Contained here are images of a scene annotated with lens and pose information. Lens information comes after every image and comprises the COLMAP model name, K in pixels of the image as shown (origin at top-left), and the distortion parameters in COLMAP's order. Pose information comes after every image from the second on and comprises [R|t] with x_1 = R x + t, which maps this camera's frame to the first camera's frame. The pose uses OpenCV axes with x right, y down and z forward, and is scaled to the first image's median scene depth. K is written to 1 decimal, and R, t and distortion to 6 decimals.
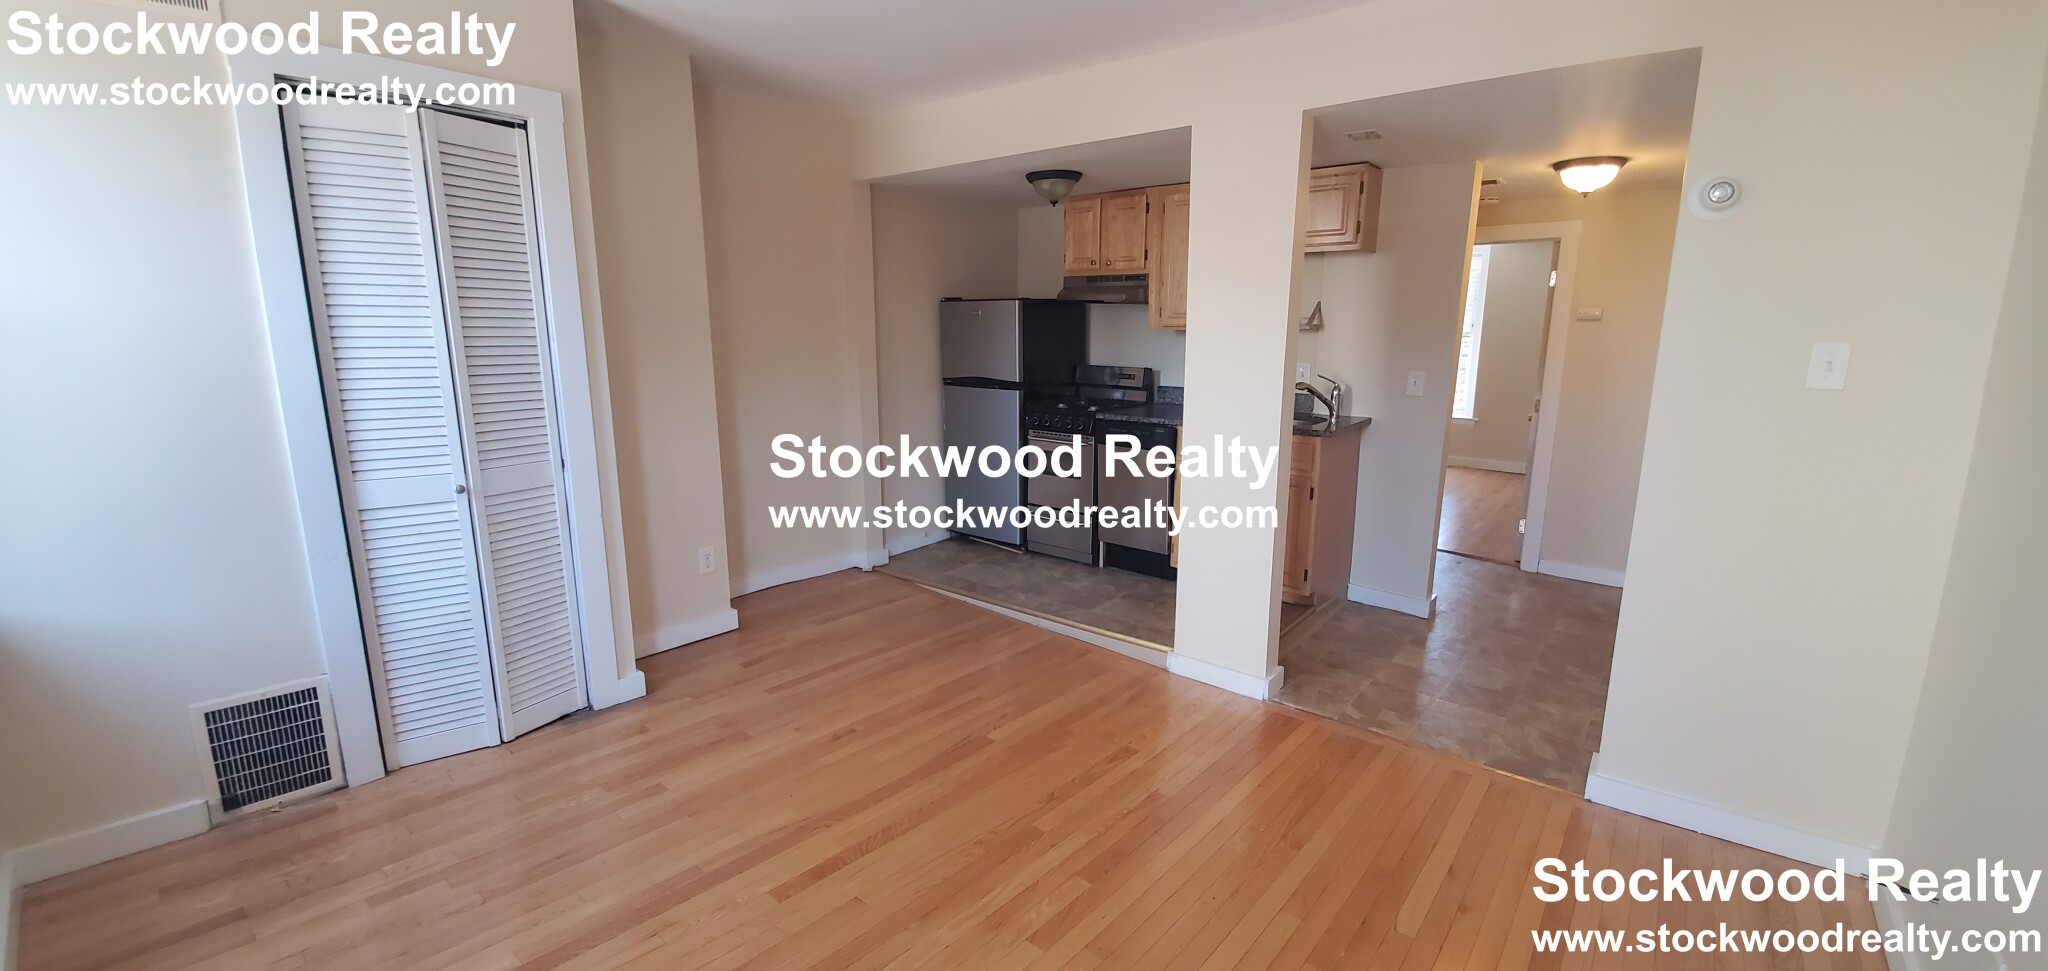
lens RADIAL K [[811.4, 0, 1017.6], [0, 811.4, 496.7], [0, 0, 1]] dist [0.018199, -0.019672]
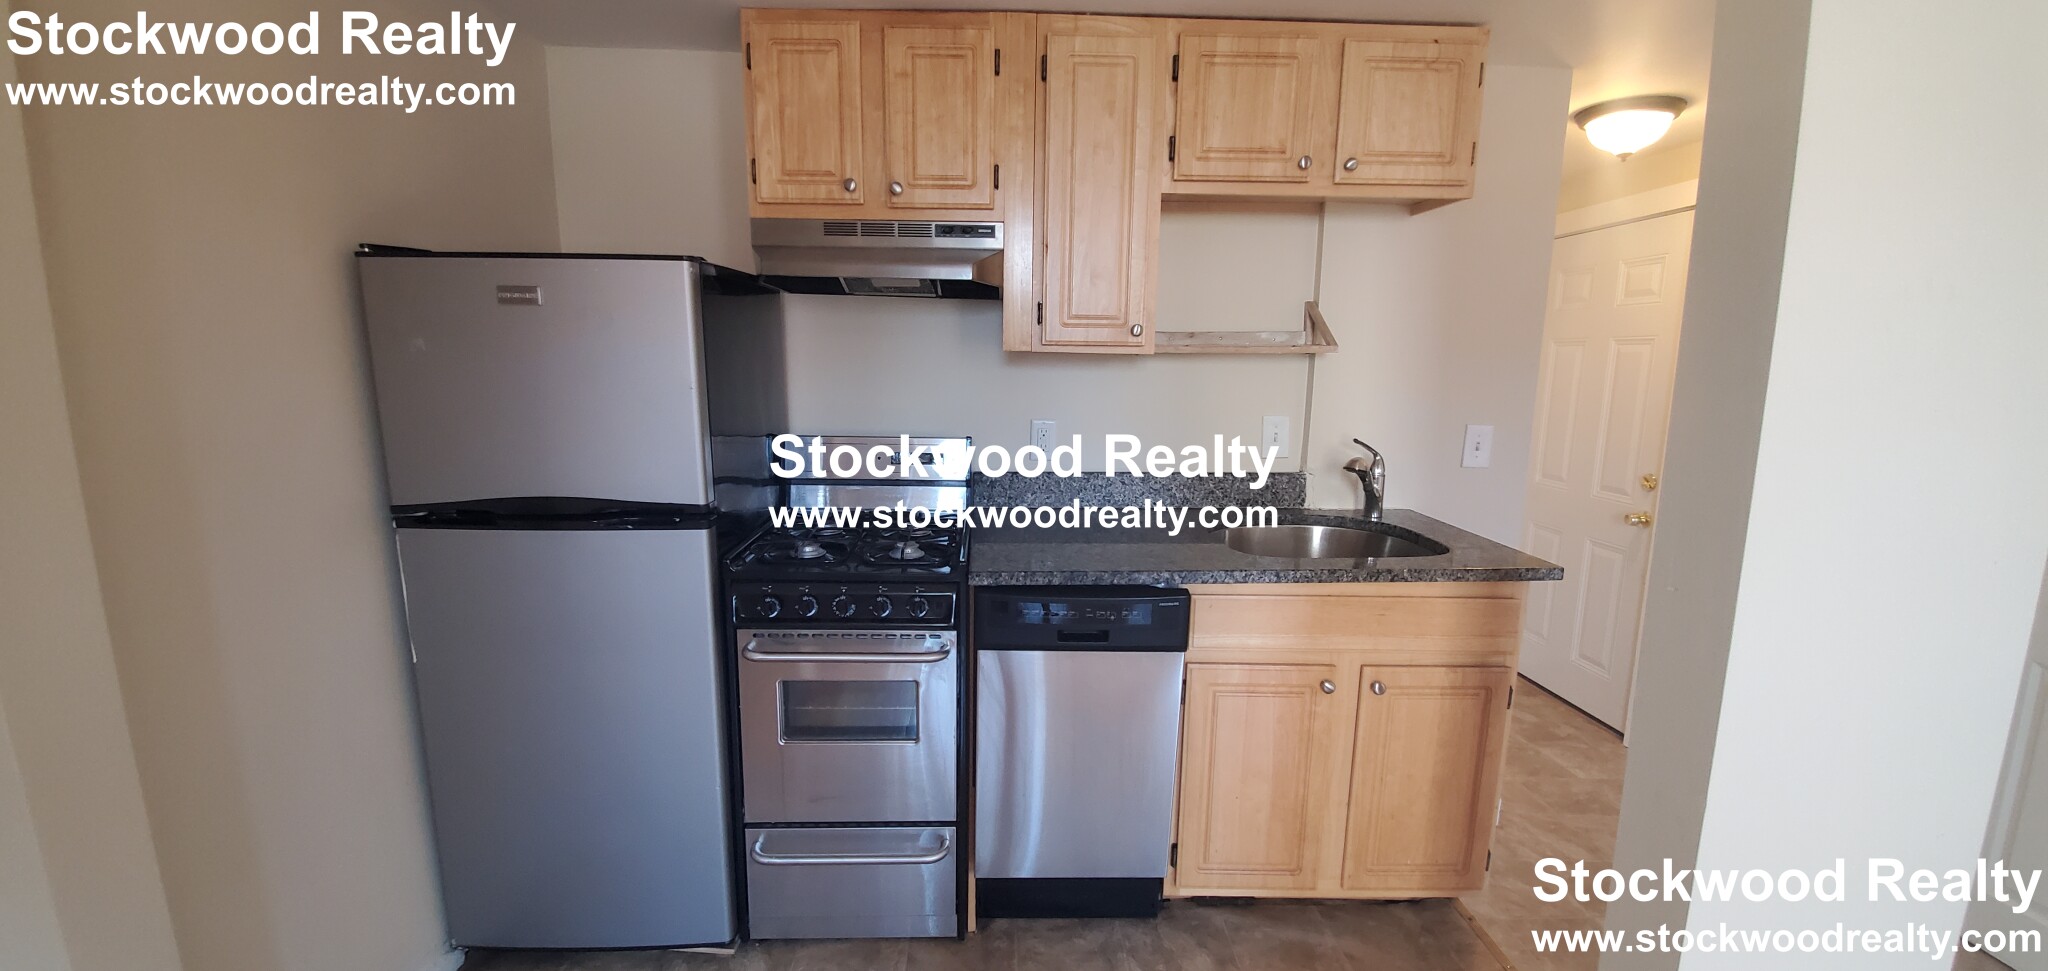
lens RADIAL K [[768.4, 0, 1013.6], [0, 768.4, 490.4], [0, 0, 1]] dist [0.015030, 0.000029]
pose [[0.760662, -0.107273, 0.640223, -0.110229], [0.127412, 0.991740, 0.014790, -0.139562], [-0.636521, 0.070322, 0.768047, 0.694419]]
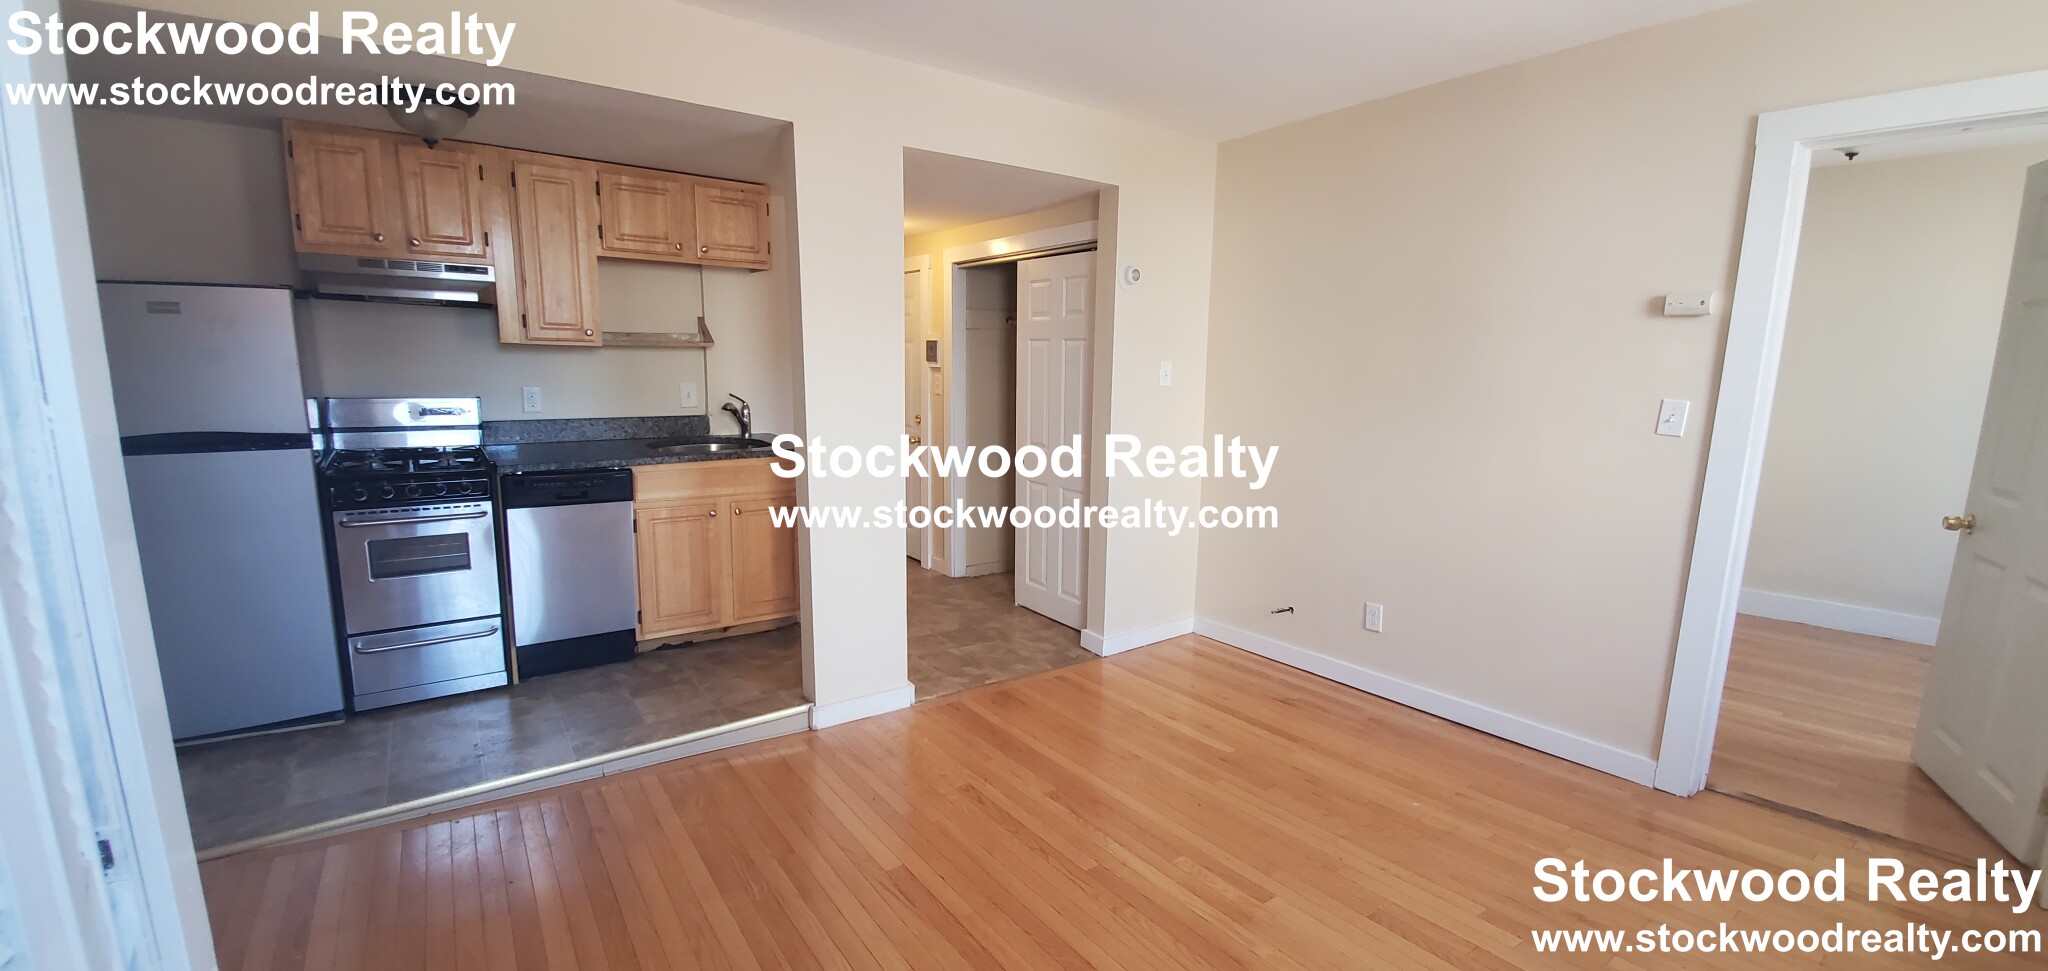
lens RADIAL K [[811.4, 0, 1017.6], [0, 811.4, 496.7], [0, 0, 1]] dist [0.018199, -0.019672]
pose [[0.256834, -0.164428, 0.952365, -0.437025], [0.177889, 0.976627, 0.120644, -0.080161], [-0.949943, 0.138430, 0.280081, 0.388760]]
